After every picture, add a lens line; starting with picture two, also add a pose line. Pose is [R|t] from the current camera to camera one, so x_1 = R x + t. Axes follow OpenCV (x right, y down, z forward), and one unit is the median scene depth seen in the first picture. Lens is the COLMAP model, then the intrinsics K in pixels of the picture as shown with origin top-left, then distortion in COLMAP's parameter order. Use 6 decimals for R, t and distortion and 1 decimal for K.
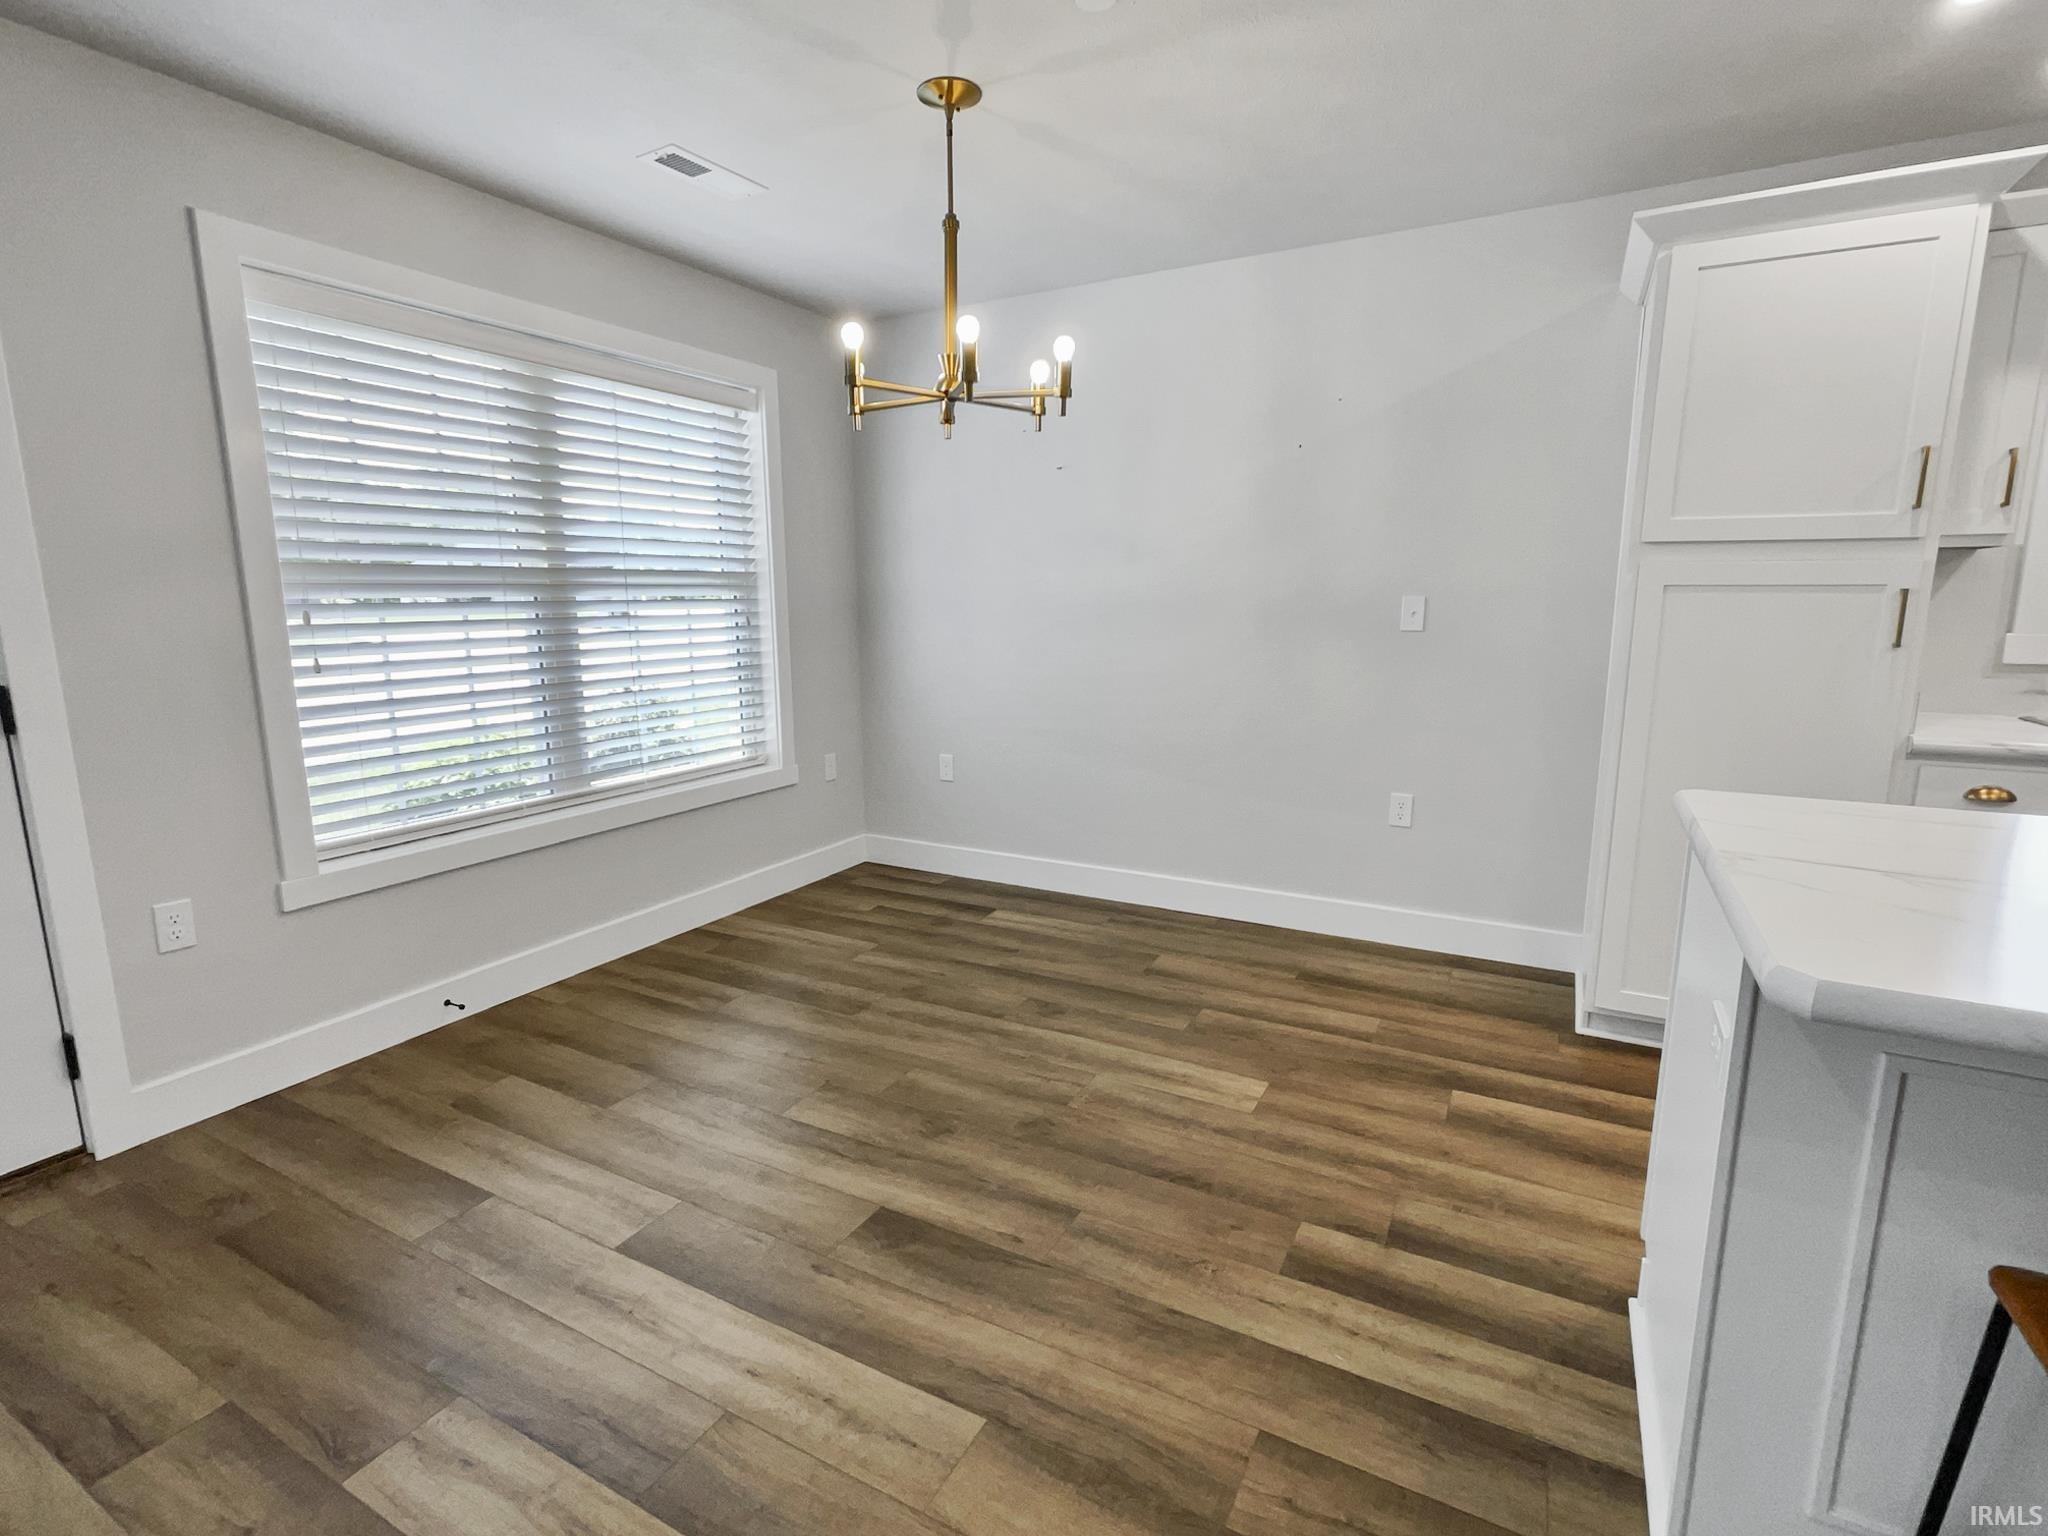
lens RADIAL K [[957.0, 0, 1004.7], [0, 957.0, 763.4], [0, 0, 1]] dist [-0.007557, -0.002740]
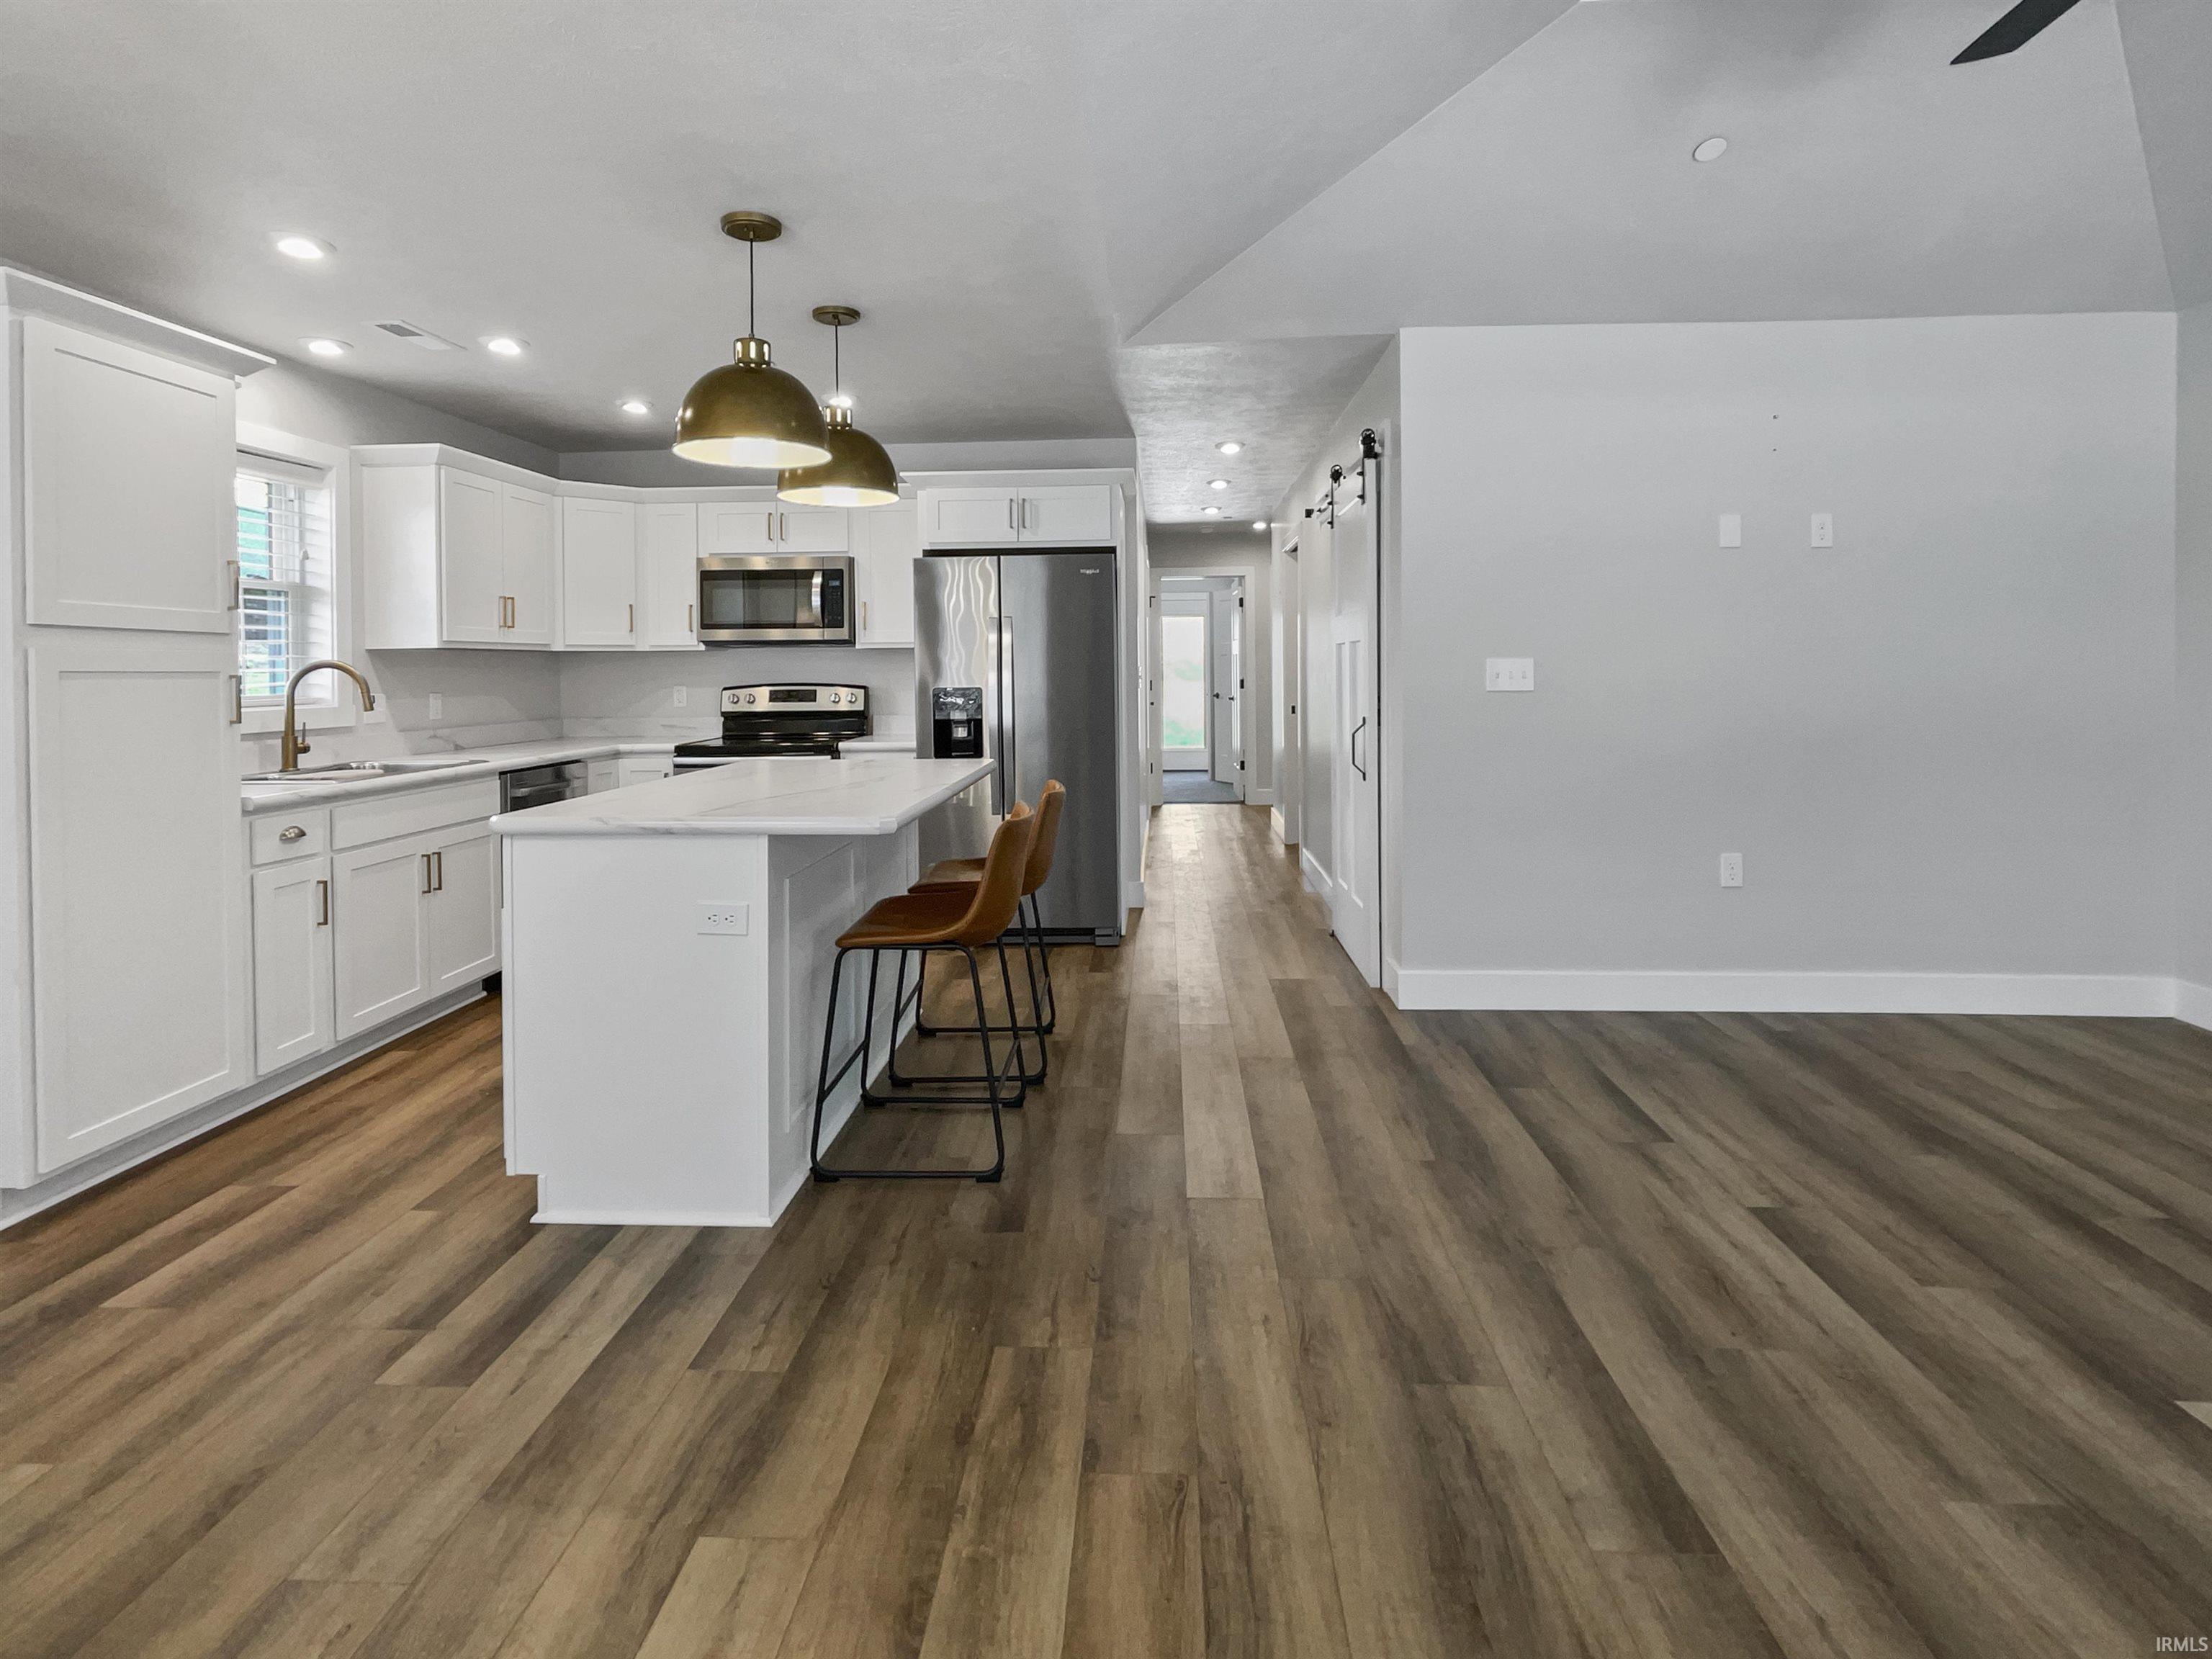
lens RADIAL K [[1110.0, 0, 1096.7], [0, 1110.0, 679.8], [0, 0, 1]] dist [-0.008603, 0.001900]
pose [[-0.438971, 0.001673, 0.898500, -0.685978], [0.166797, 0.982768, 0.079661, -0.094805], [-0.882883, 0.184836, -0.431686, 0.568730]]
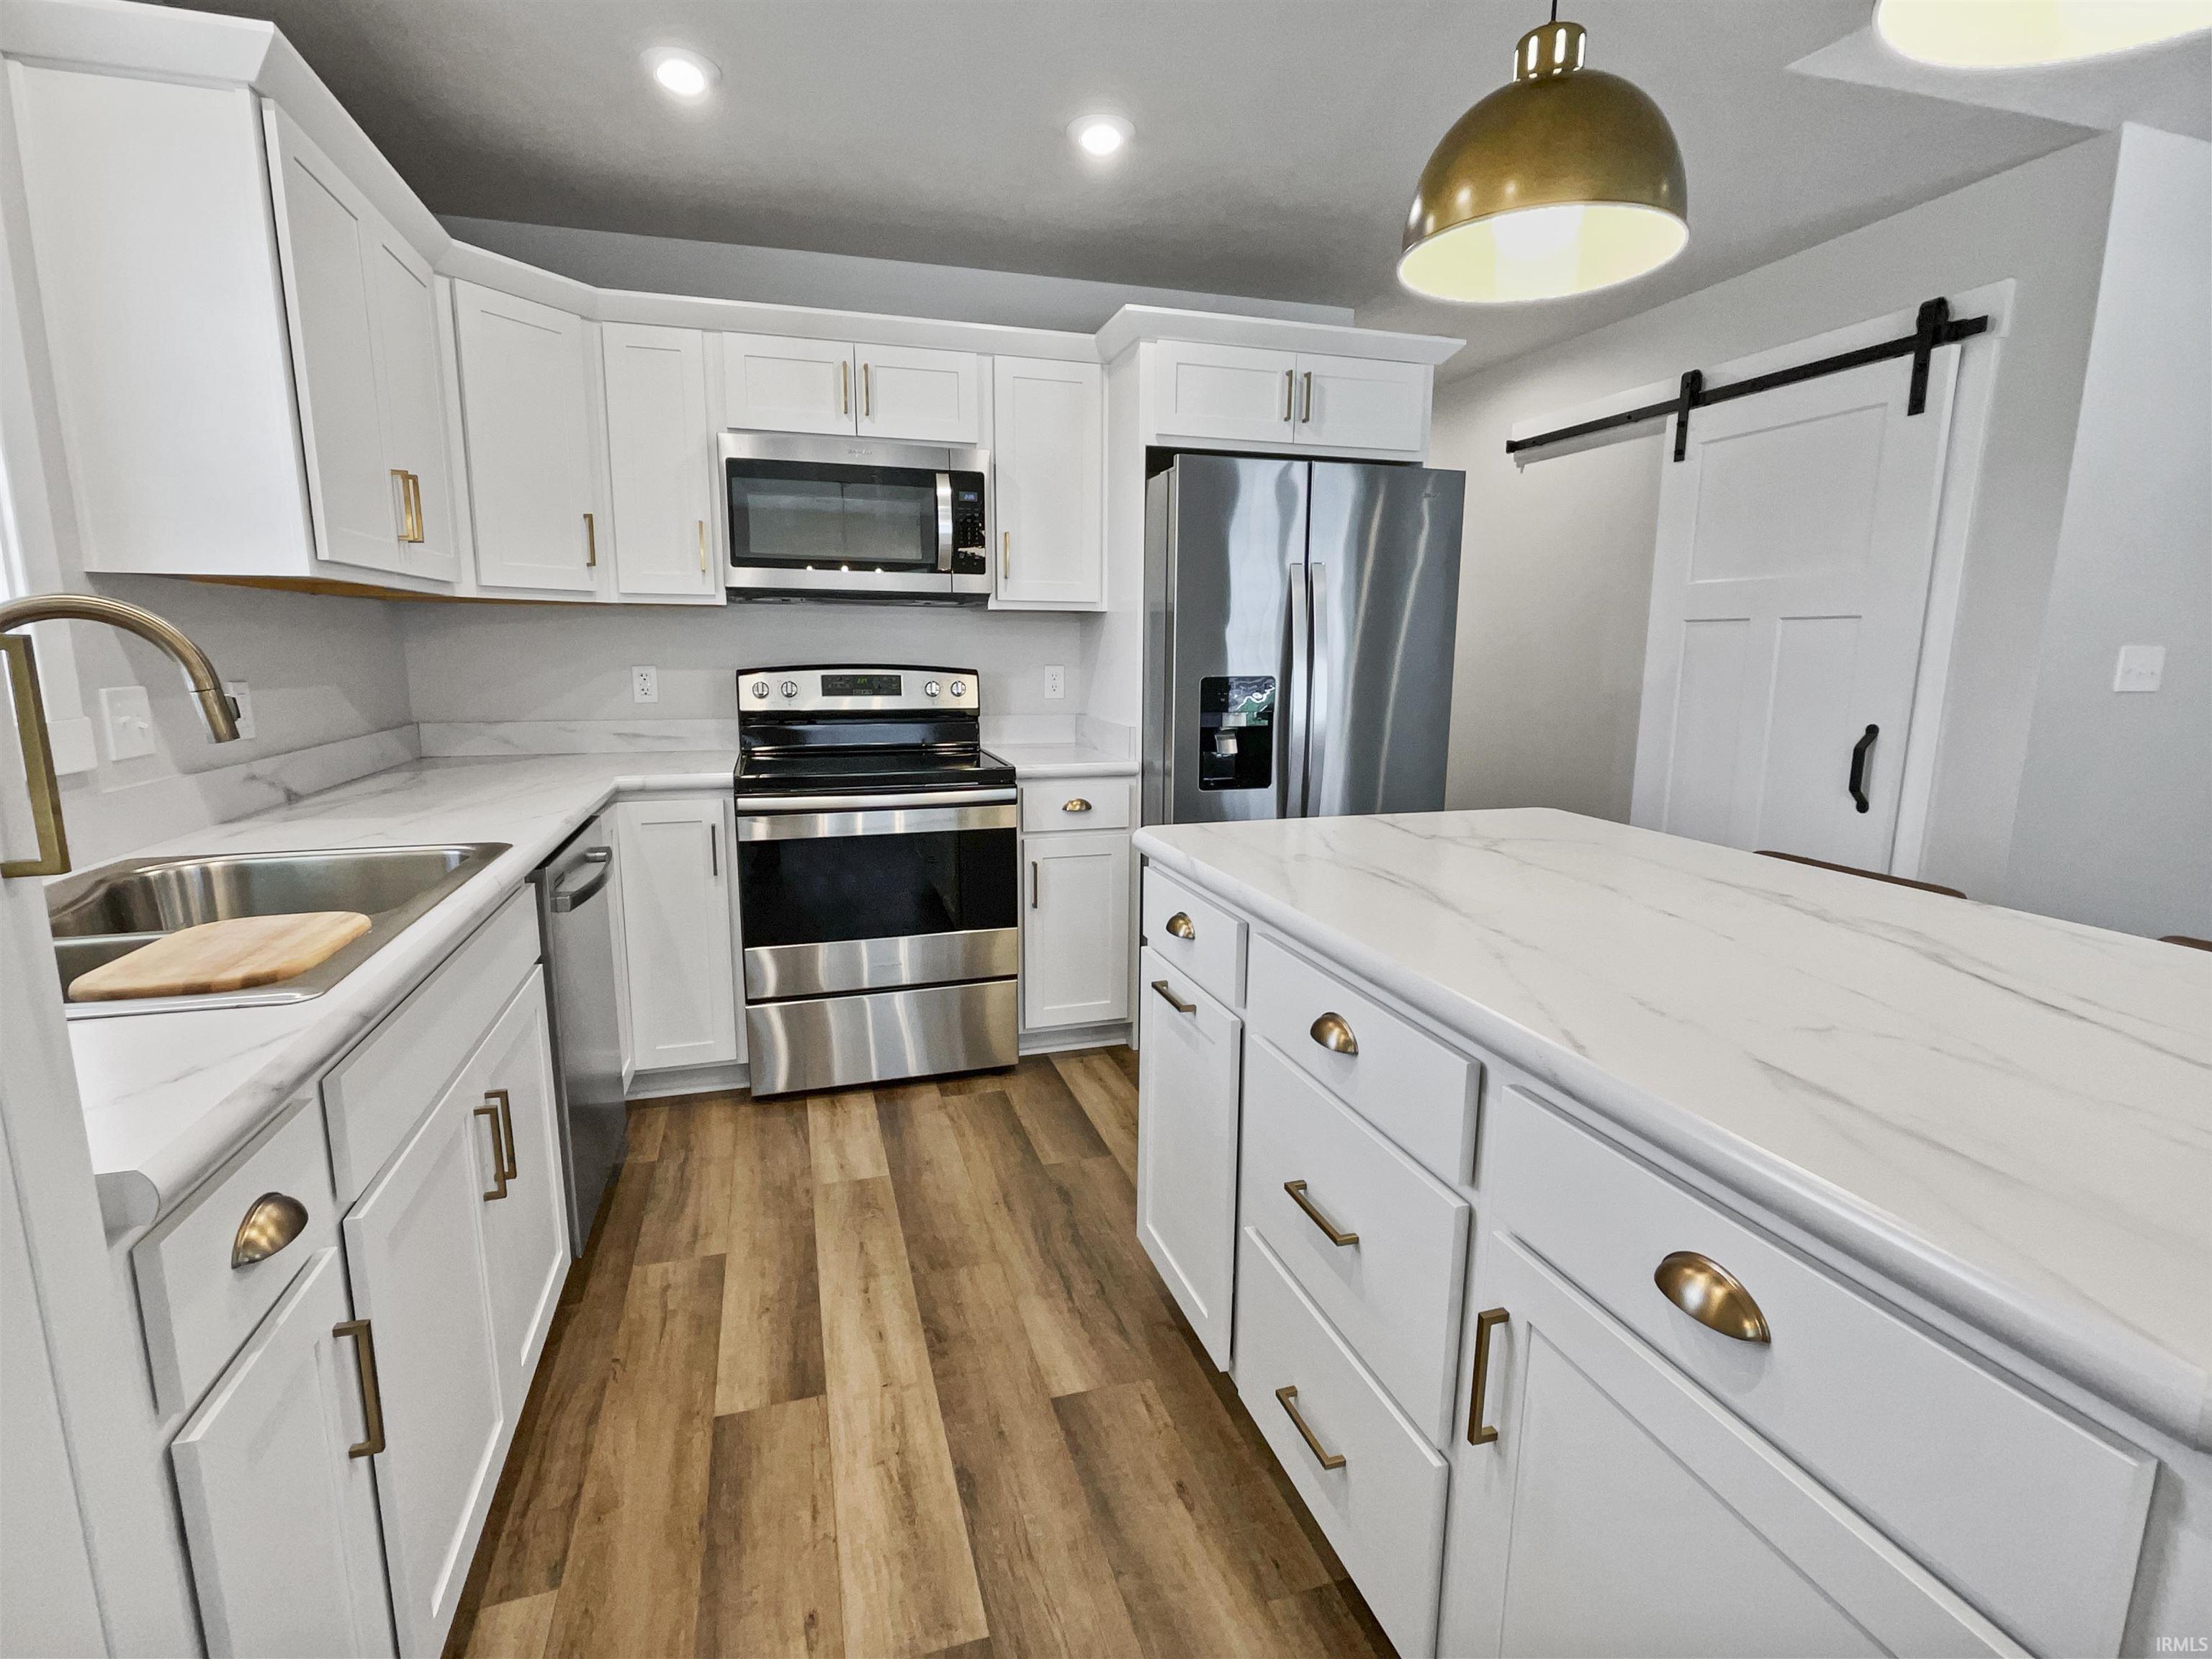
lens RADIAL K [[1033.7, 0, 1090.1], [0, 1033.7, 843.1], [0, 0, 1]] dist [-0.007557, -0.002740]
pose [[-0.721802, -0.134109, 0.678982, 0.511158], [0.113405, 0.944869, 0.307183, -0.166009], [-0.682745, 0.298725, -0.666800, 0.882983]]
